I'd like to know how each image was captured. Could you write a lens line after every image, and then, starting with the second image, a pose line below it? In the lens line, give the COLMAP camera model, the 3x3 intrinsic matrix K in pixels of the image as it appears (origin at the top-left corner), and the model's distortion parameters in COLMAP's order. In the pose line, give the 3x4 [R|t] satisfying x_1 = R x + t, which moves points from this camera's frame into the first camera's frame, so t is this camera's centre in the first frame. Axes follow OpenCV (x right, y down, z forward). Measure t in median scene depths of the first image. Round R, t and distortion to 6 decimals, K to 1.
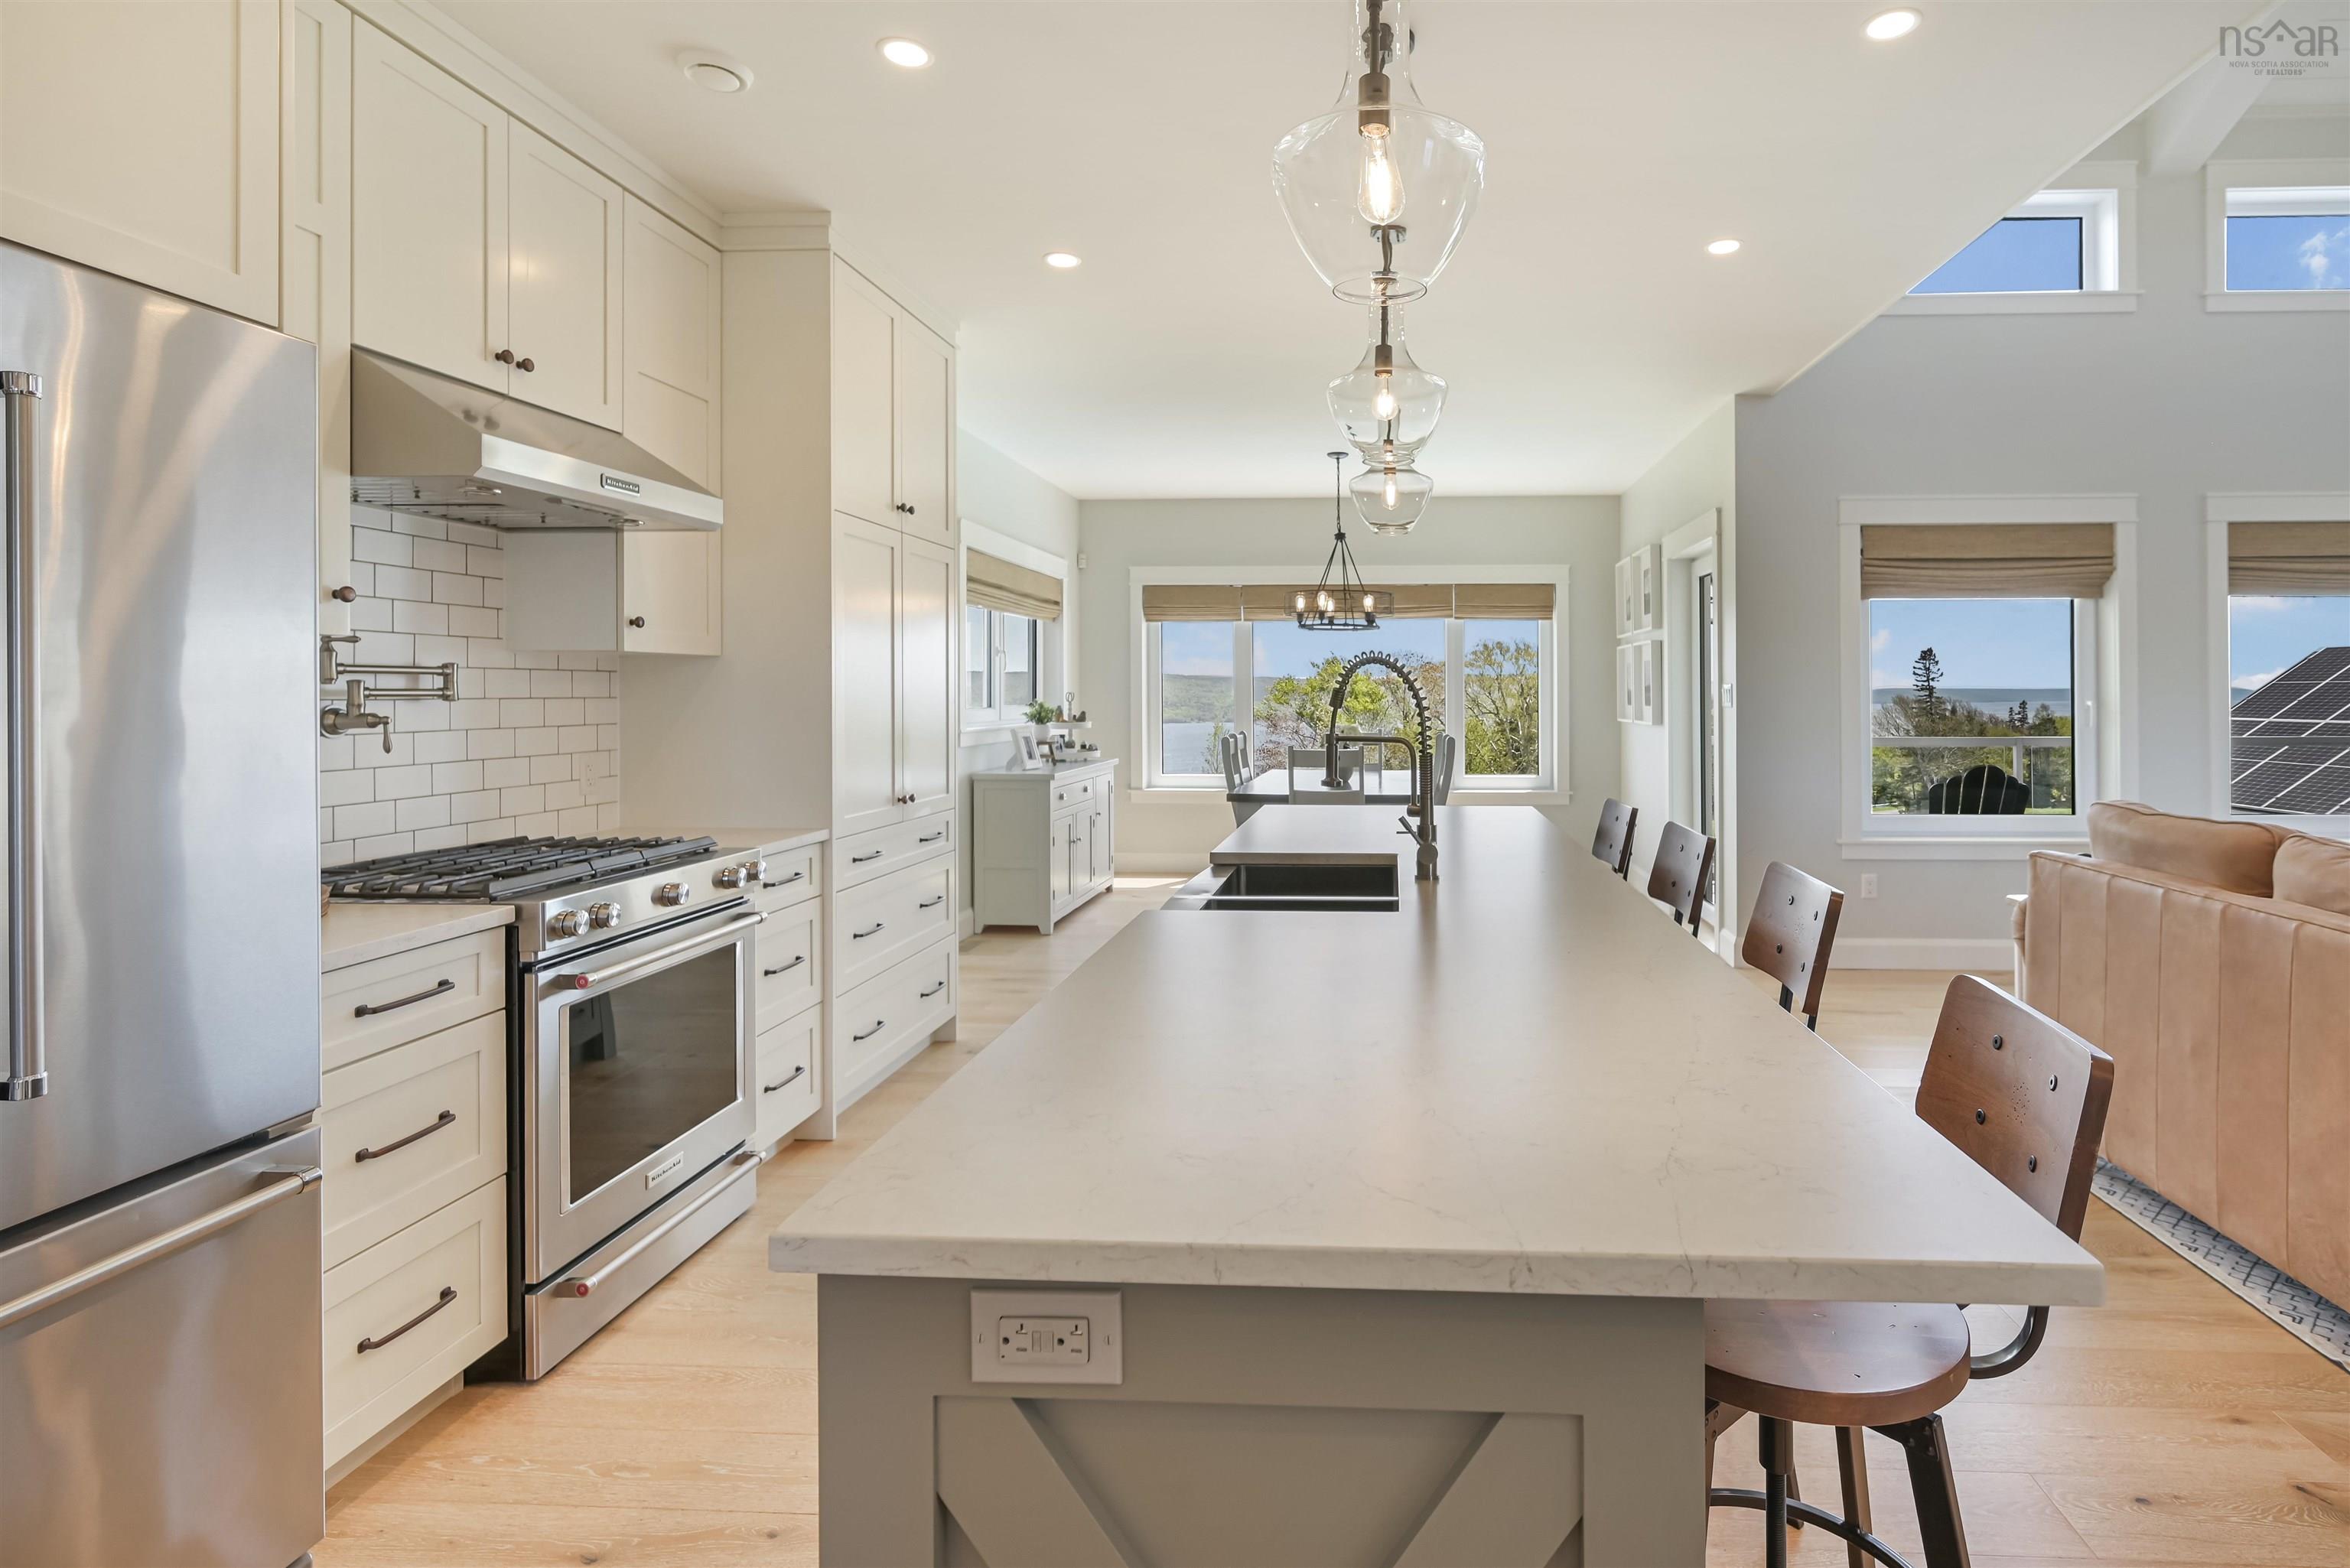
lens RADIAL K [[1126.1, 0, 1361.1], [0, 1126.1, 690.6], [0, 0, 1]] dist [-0.002417, 0.000207]
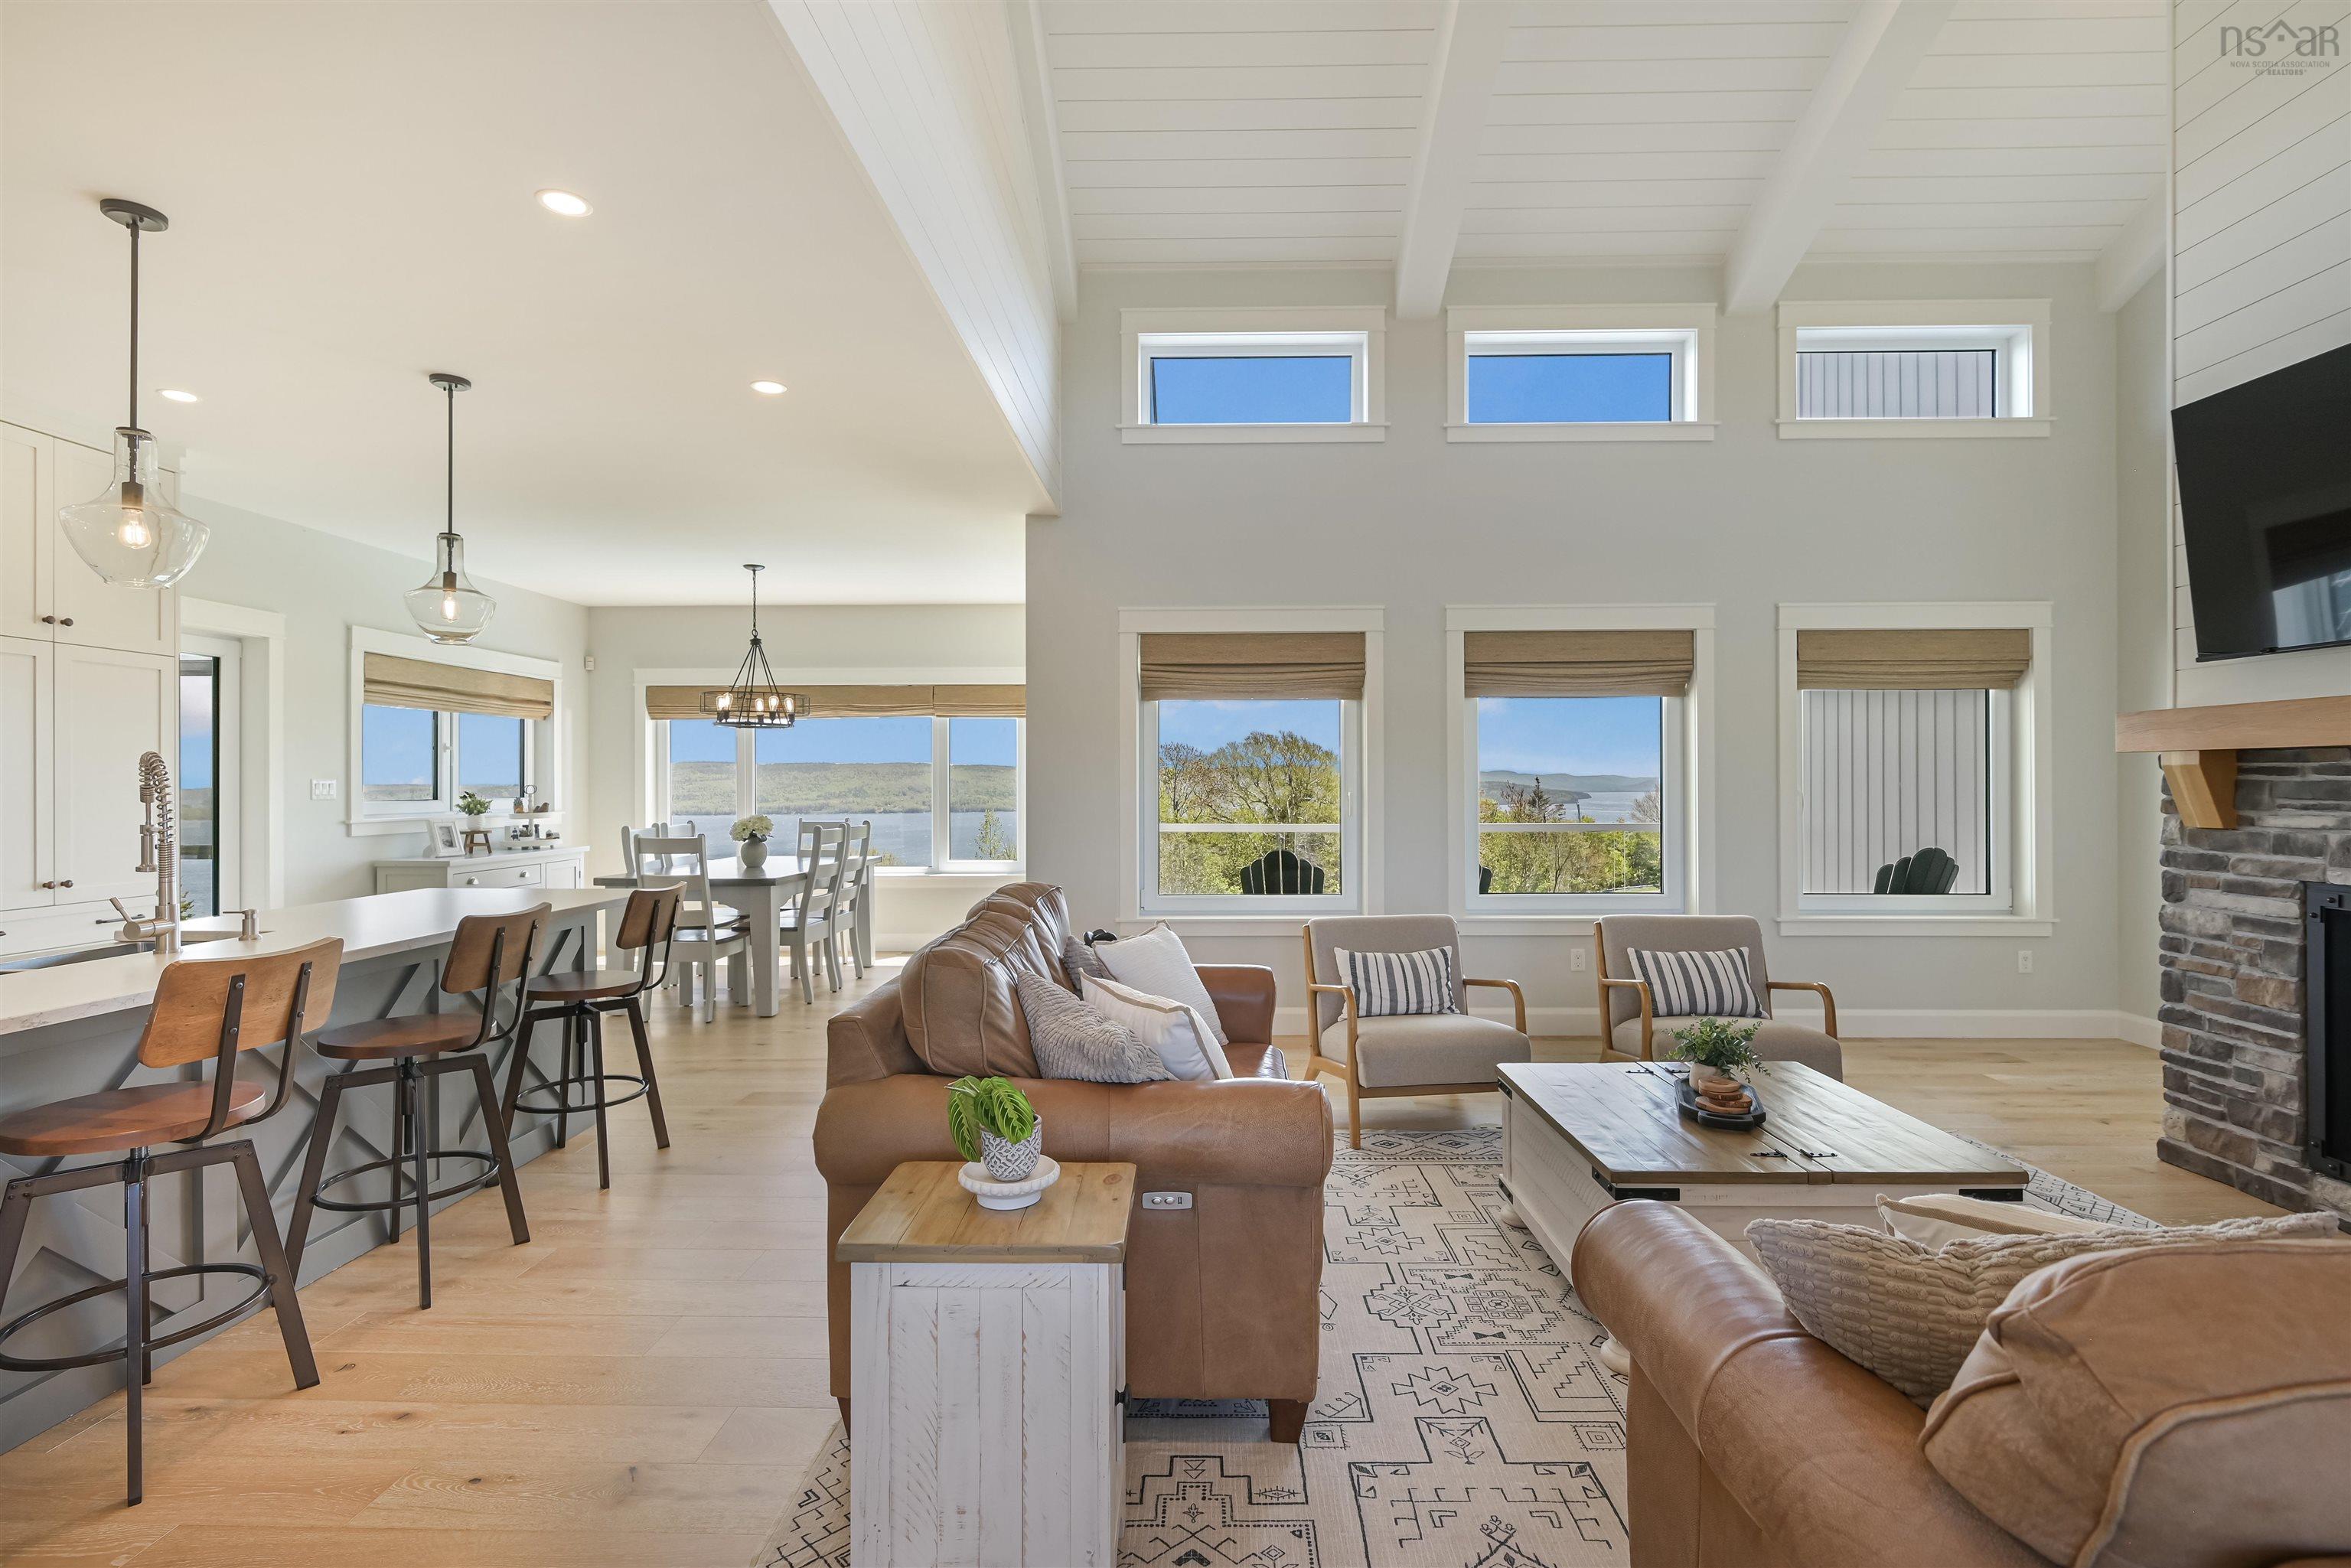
lens RADIAL K [[1079.5, 0, 1203.7], [0, 1079.5, 779.3], [0, 0, 1]] dist [0.003106, -0.004023]
pose [[0.999590, -0.001294, 0.028586, 0.488555], [0.001342, 0.999998, -0.001670, -0.002390], [-0.028584, 0.001708, 0.999590, -0.059180]]
